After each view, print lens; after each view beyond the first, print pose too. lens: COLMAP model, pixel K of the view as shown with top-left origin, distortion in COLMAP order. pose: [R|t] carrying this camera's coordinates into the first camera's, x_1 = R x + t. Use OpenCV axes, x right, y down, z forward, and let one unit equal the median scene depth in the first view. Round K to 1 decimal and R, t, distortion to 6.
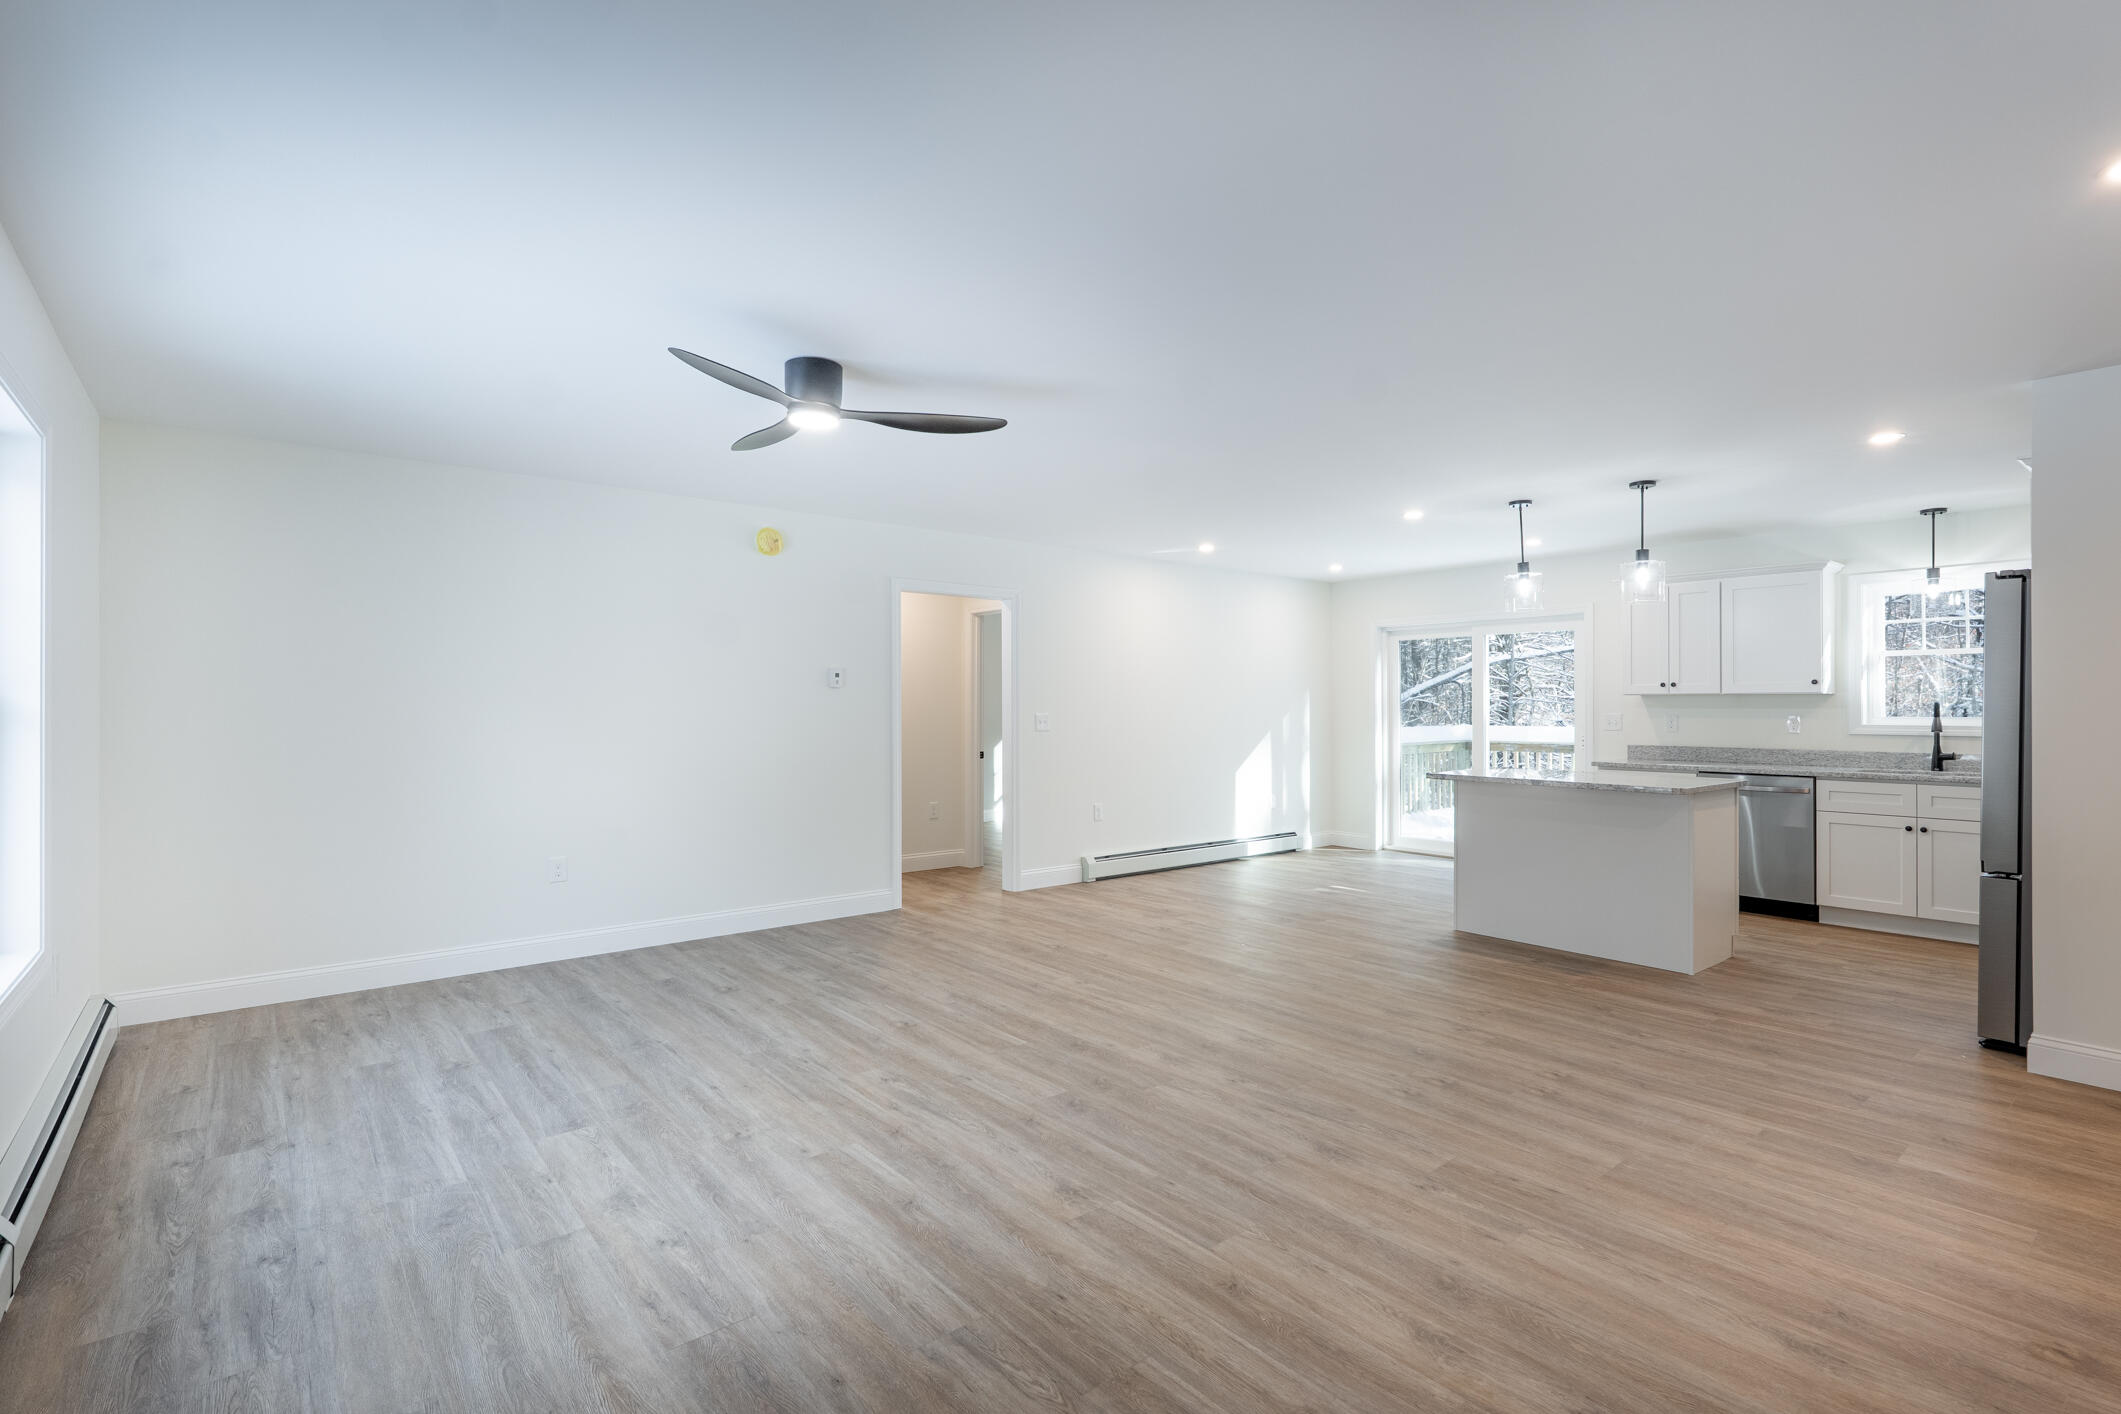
lens RADIAL K [[986.1, 0, 1052.0], [0, 986.1, 696.5], [0, 0, 1]] dist [0.004500, -0.002063]
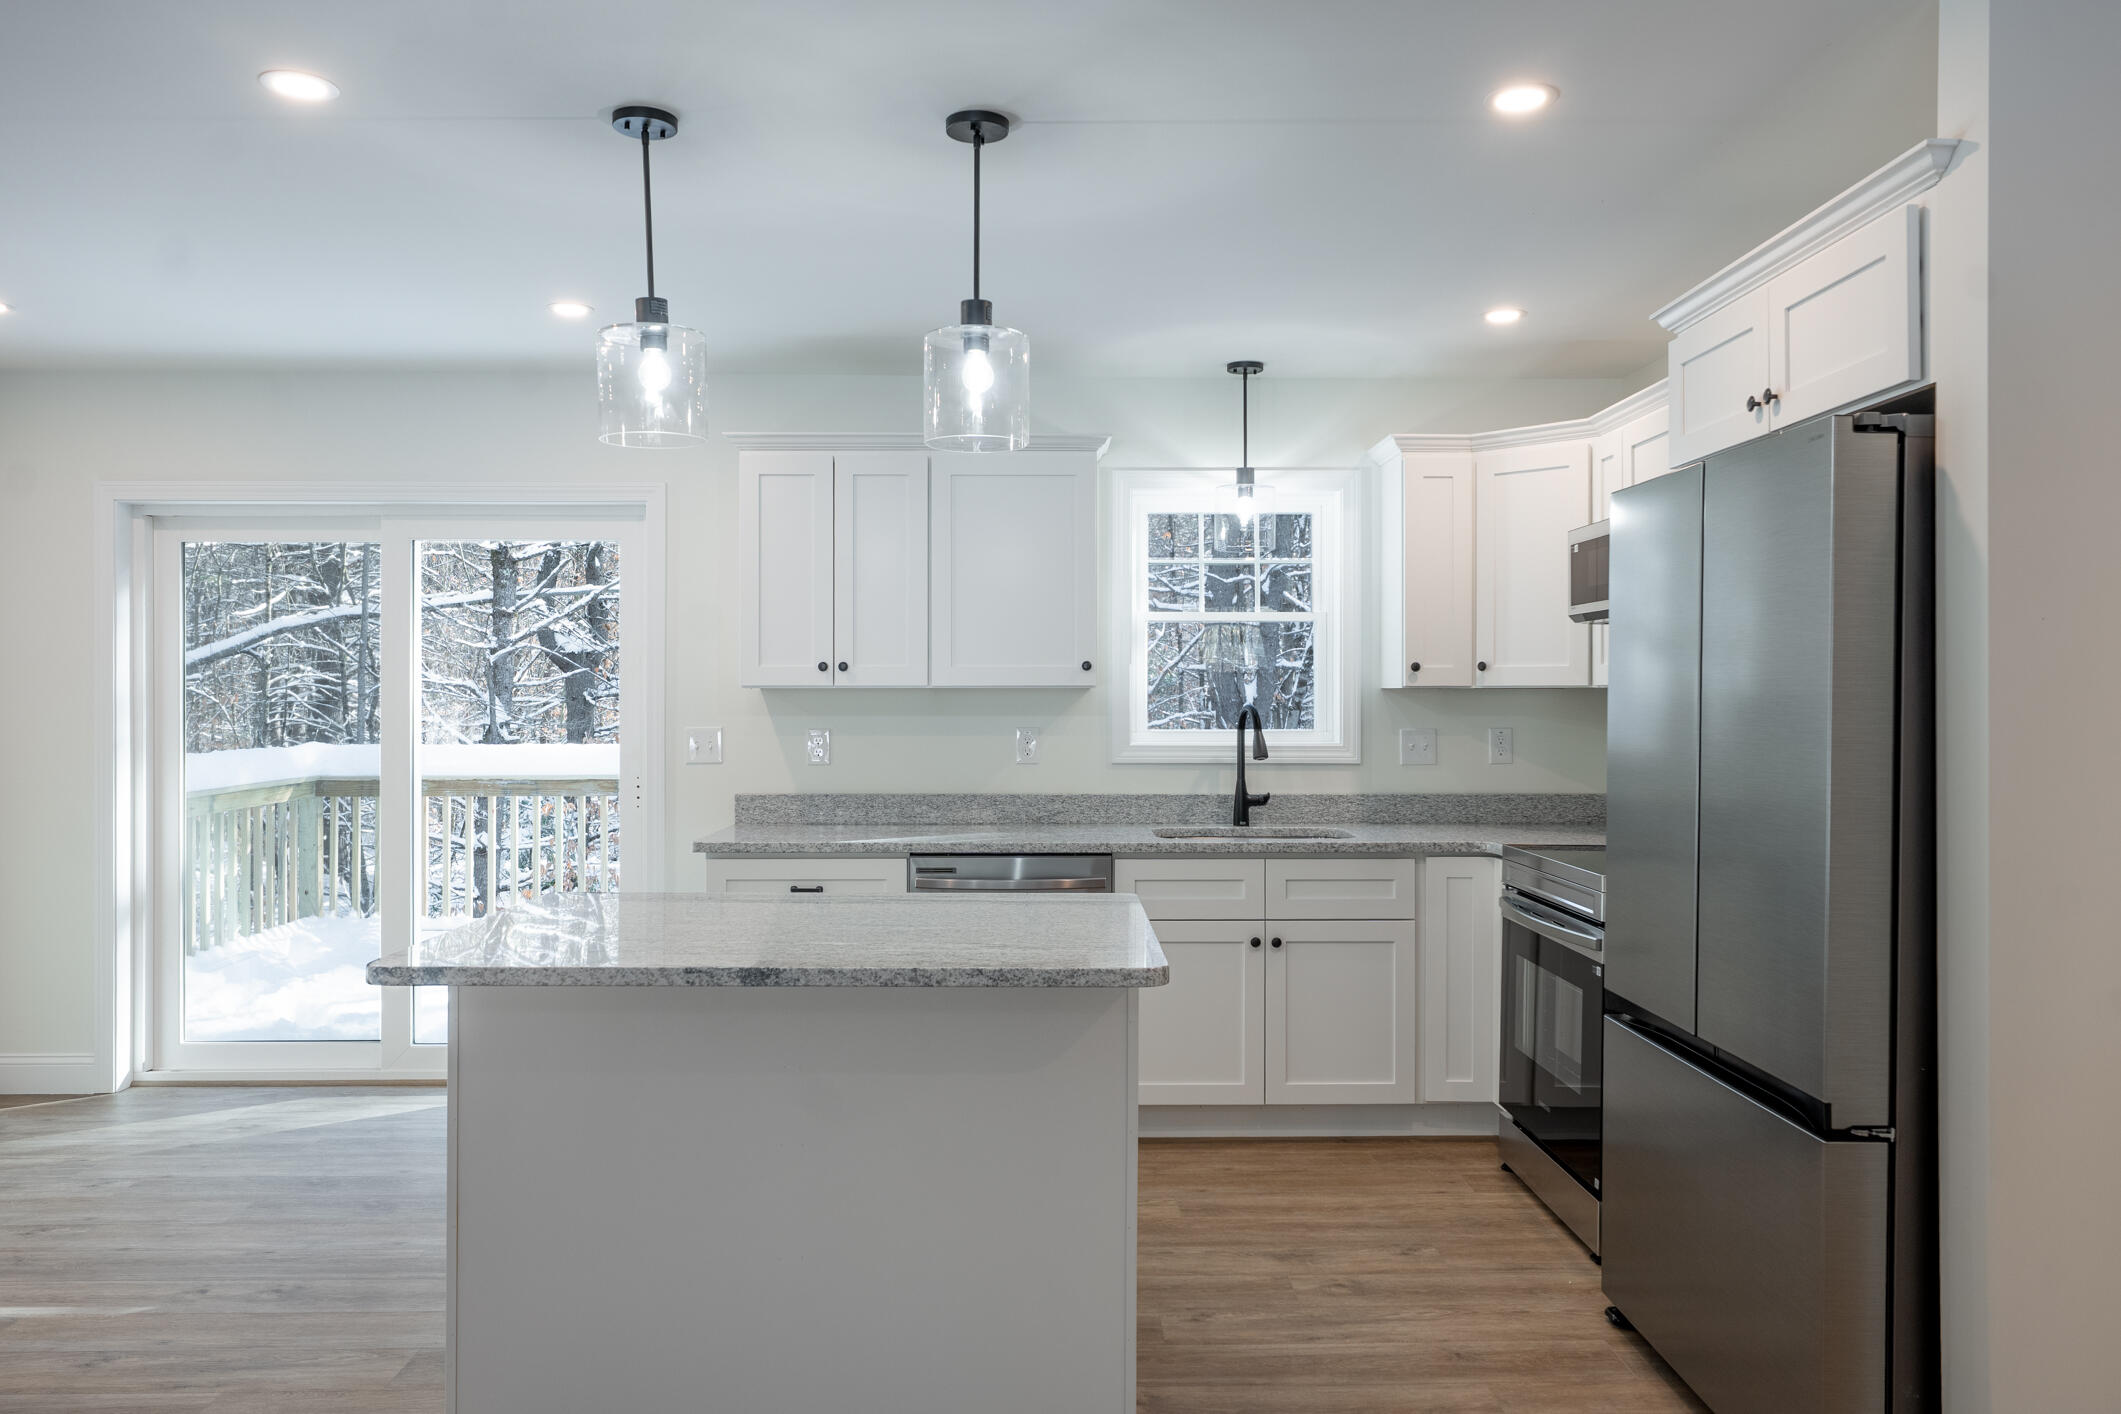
lens RADIAL K [[1485.5, 0, 1066.1], [0, 1485.5, 698.2], [0, 0, 1]] dist [0.001304, 0.004571]
pose [[0.615923, -0.001080, 0.787806, 0.152103], [-0.009613, 0.999914, 0.008887, -0.004578], [-0.787748, -0.013047, 0.615859, 0.532078]]
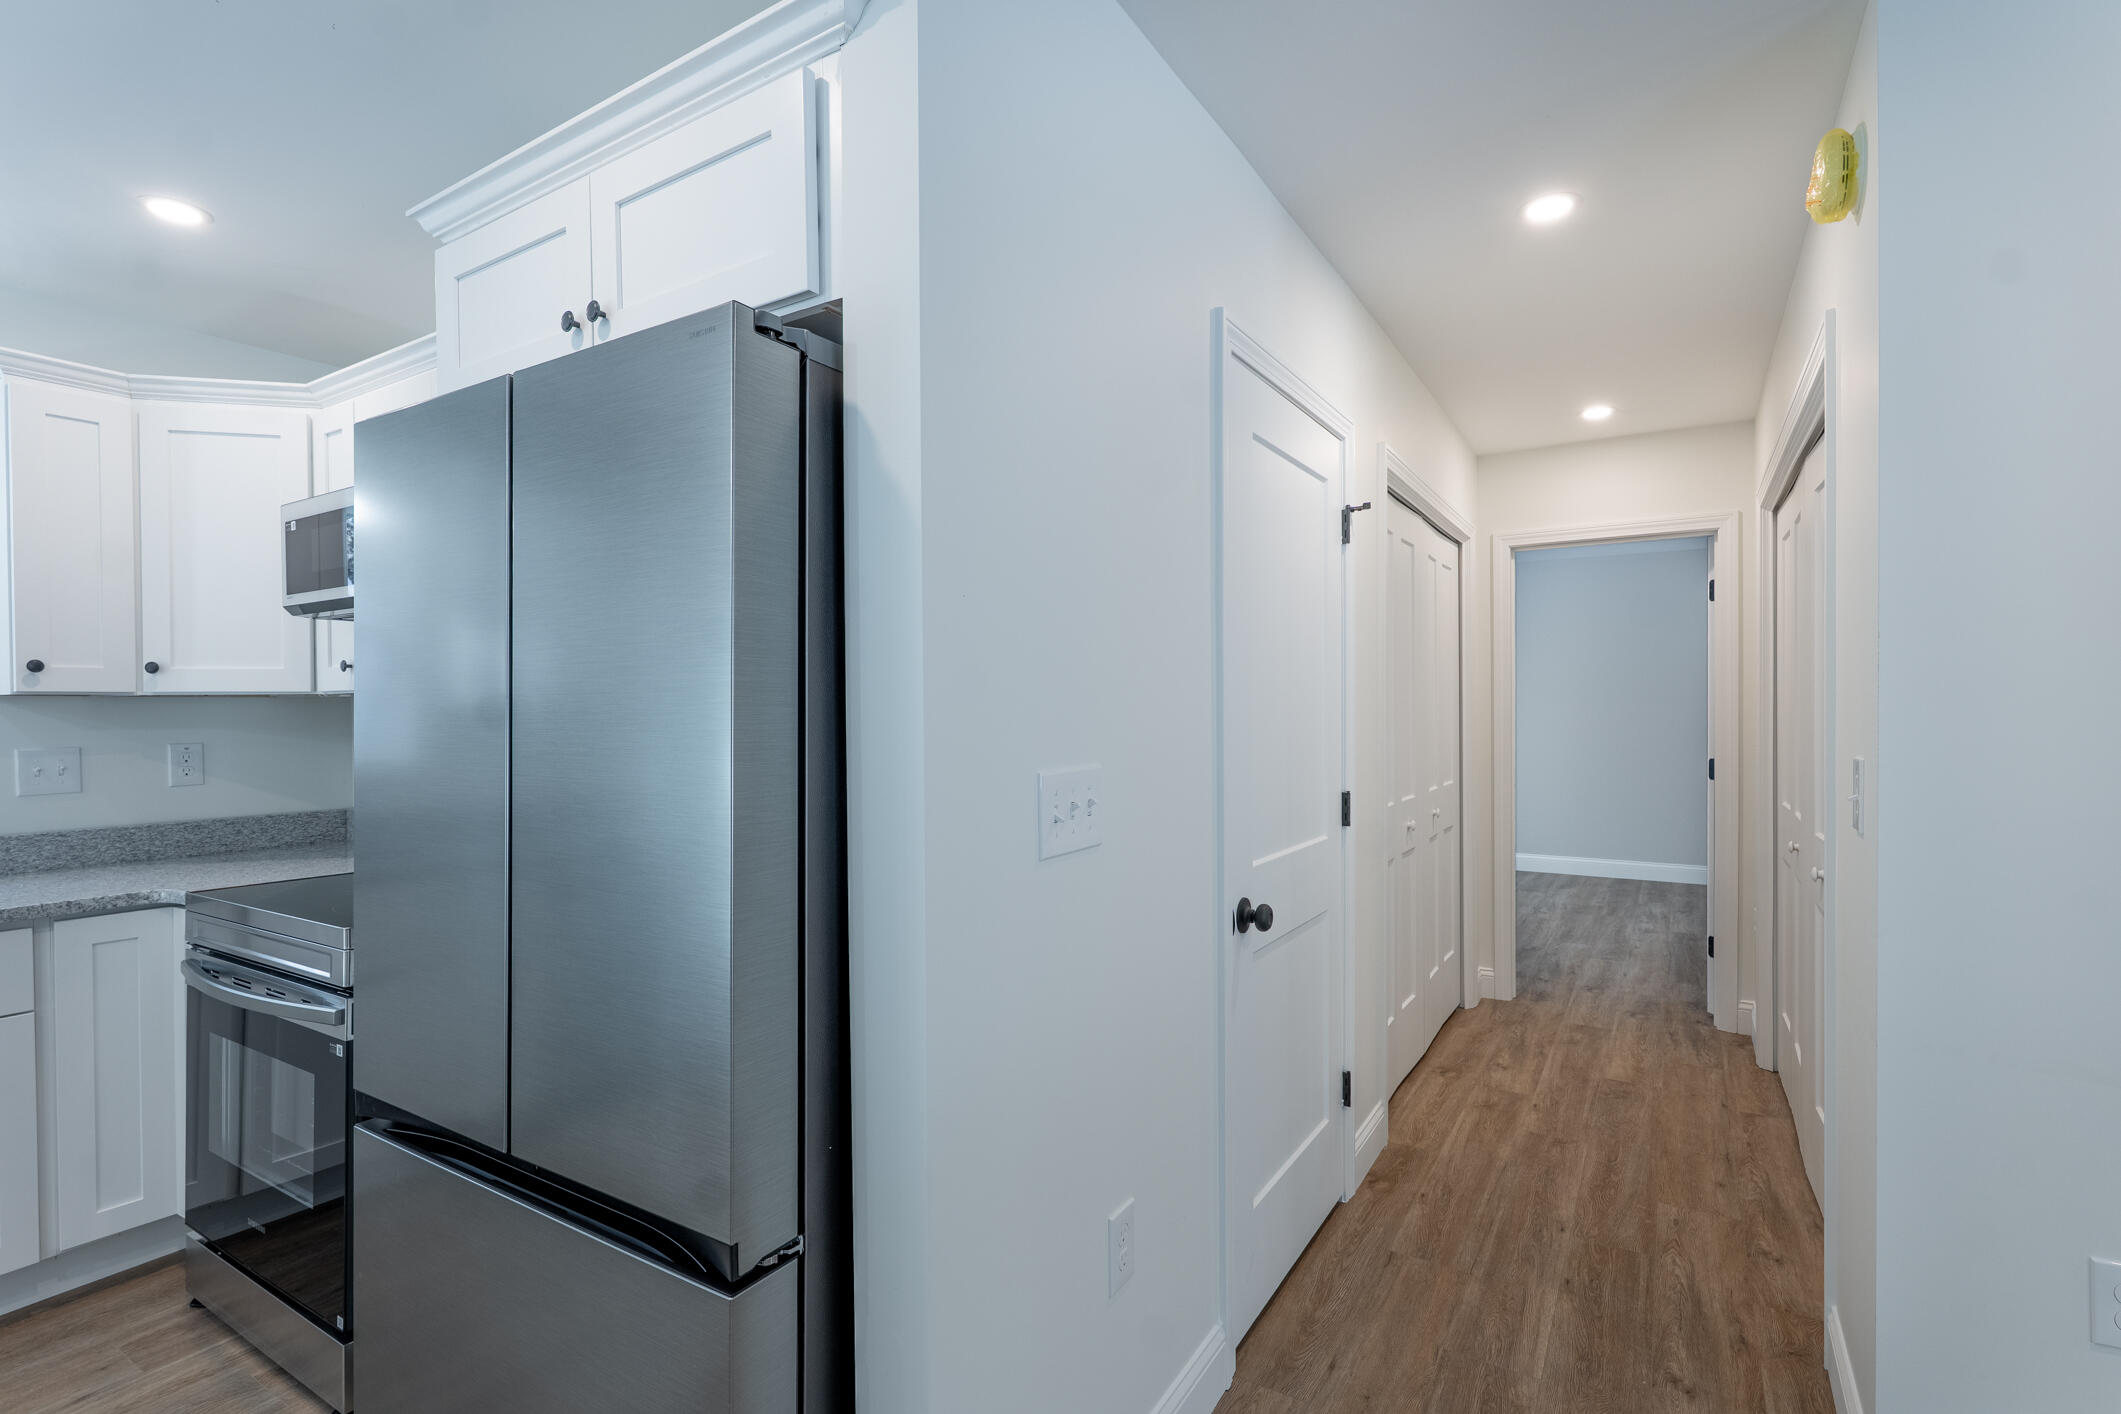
lens RADIAL K [[986.1, 0, 1066.4], [0, 986.1, 716.2], [0, 0, 1]] dist [0.004500, -0.002063]
pose [[-0.332042, -0.005833, 0.943247, 0.379167], [-0.003116, 0.999982, 0.005087, 0.000716], [-0.943260, -0.001250, -0.332054, 0.615130]]
